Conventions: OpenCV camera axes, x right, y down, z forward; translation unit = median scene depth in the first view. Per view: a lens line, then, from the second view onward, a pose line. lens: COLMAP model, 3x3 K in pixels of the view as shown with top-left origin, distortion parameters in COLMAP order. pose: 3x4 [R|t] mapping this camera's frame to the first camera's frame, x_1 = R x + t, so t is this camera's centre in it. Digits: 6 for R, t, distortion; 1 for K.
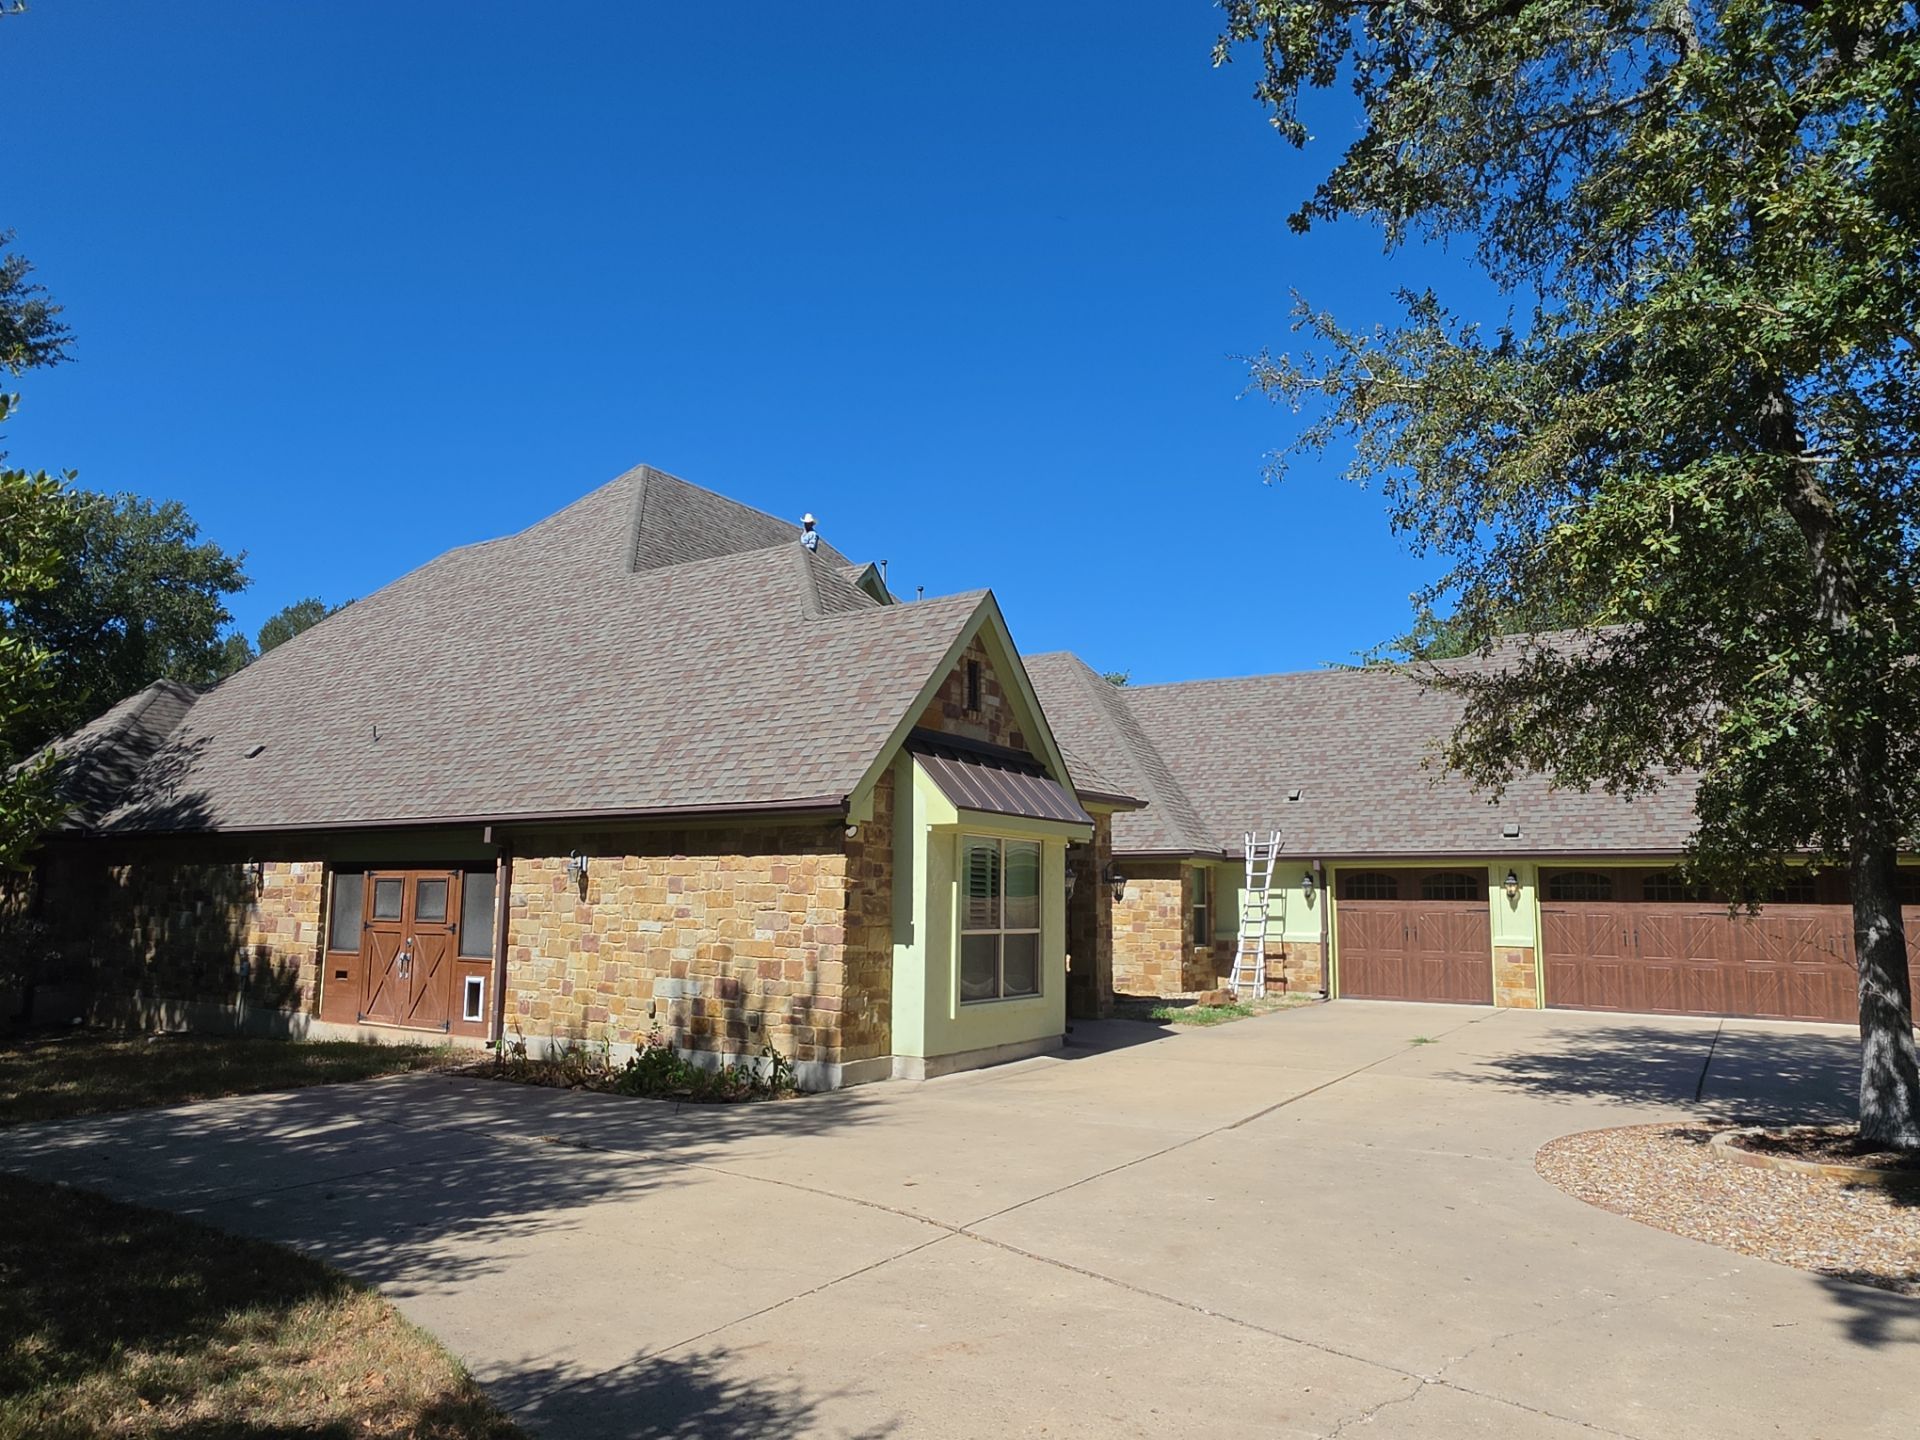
lens RADIAL K [[1280.6, 0, 960.0], [0, 1280.6, 720.0], [0, 0, 1]] dist [0.004217, -0.001281]
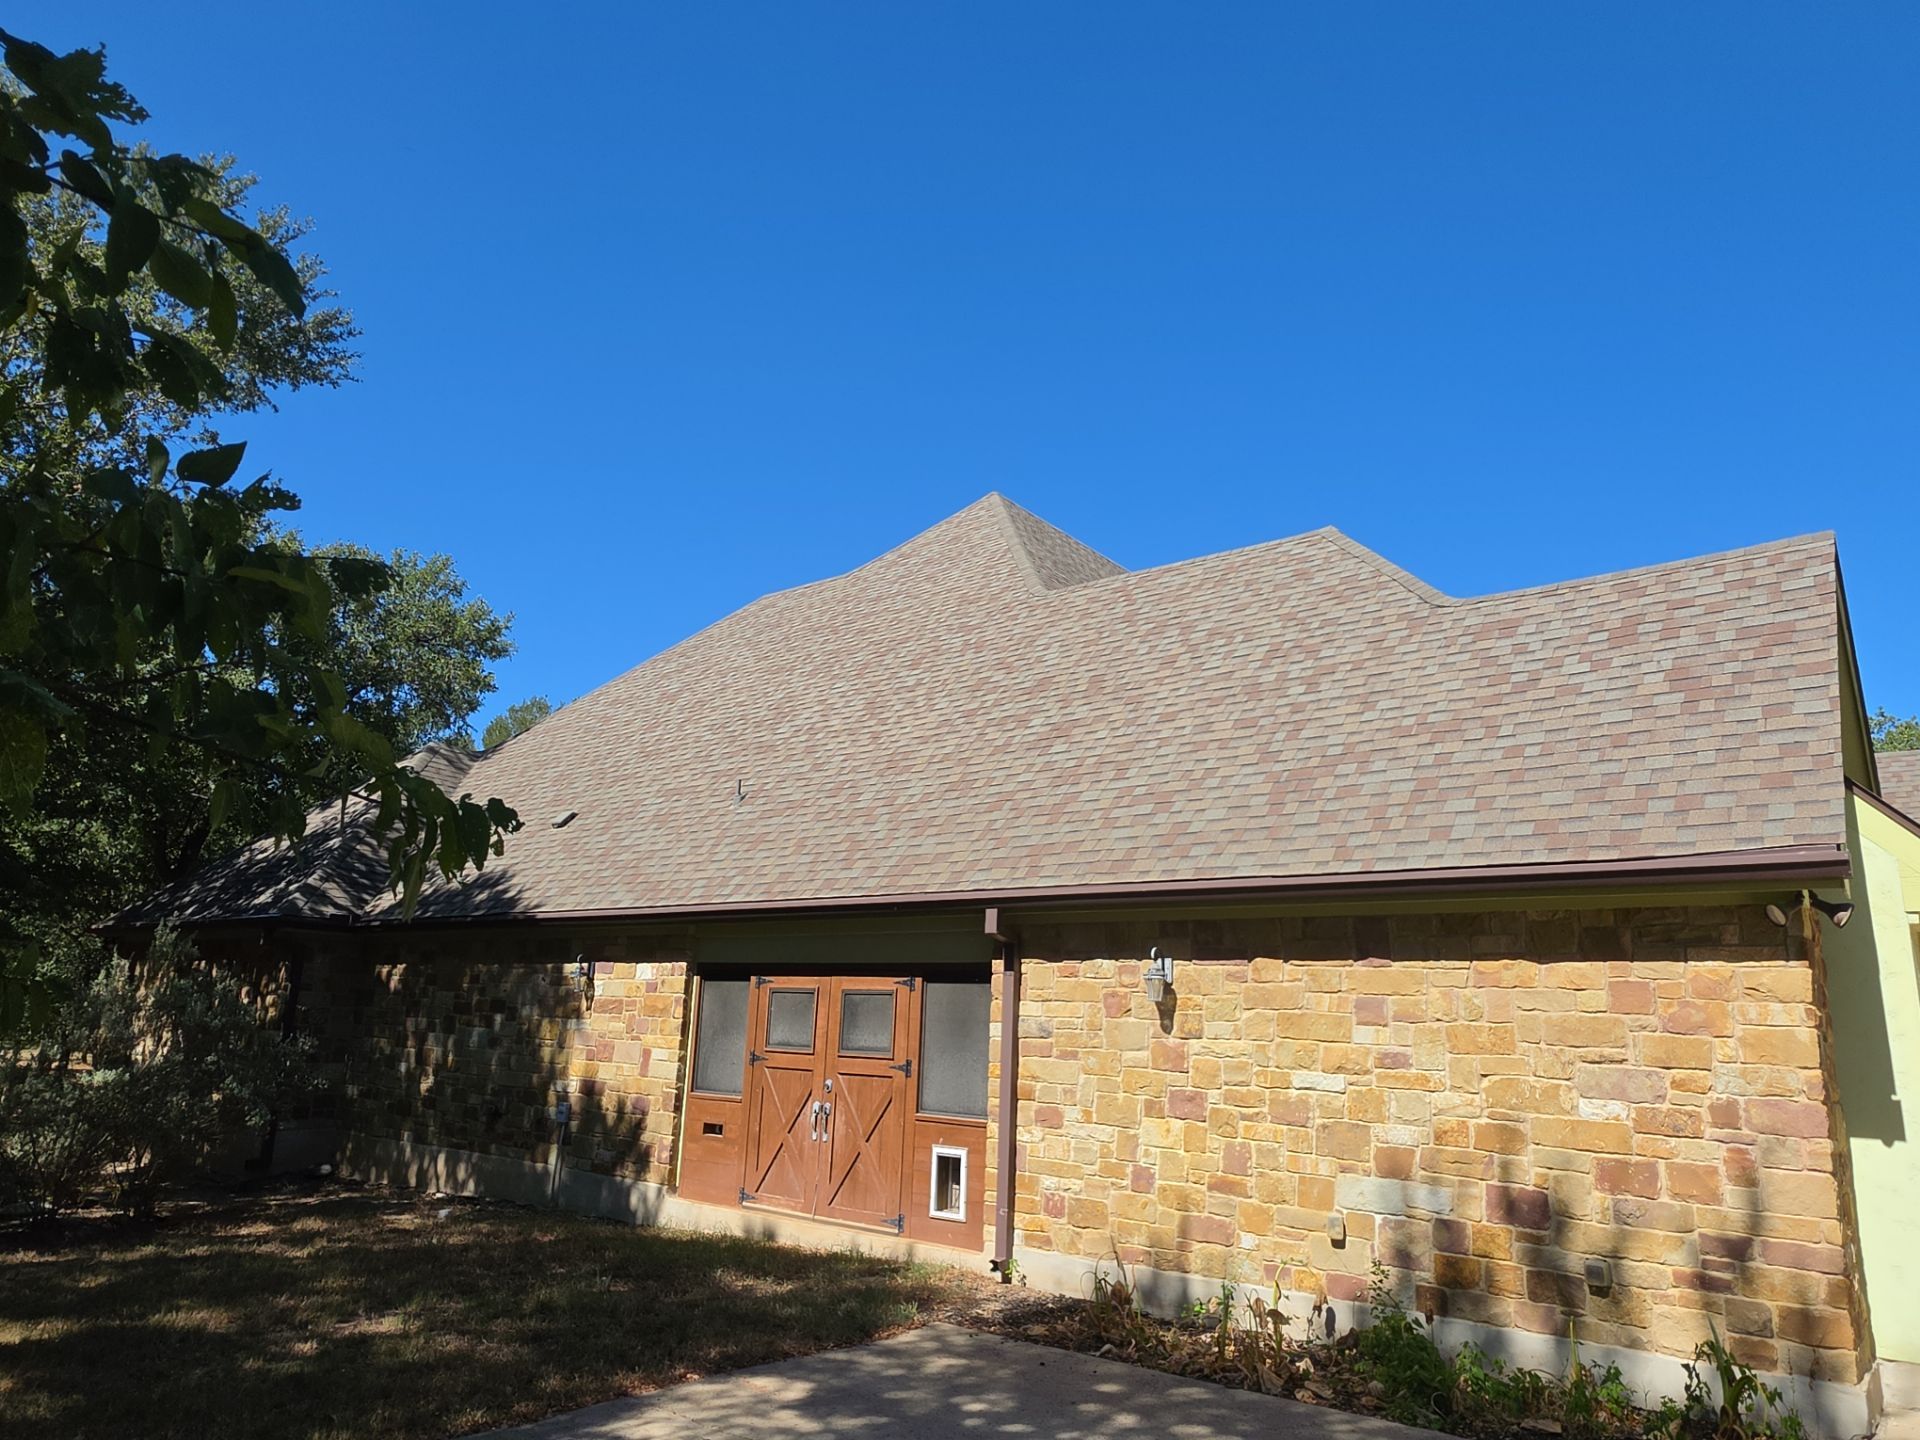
lens RADIAL K [[1280.6, 0, 960.0], [0, 1280.6, 720.0], [0, 0, 1]] dist [0.004217, -0.001281]
pose [[0.993346, 0.007221, -0.114943, -0.280295], [-0.019257, 0.994397, -0.103945, 0.050804], [0.113549, 0.105467, 0.987919, 0.321429]]
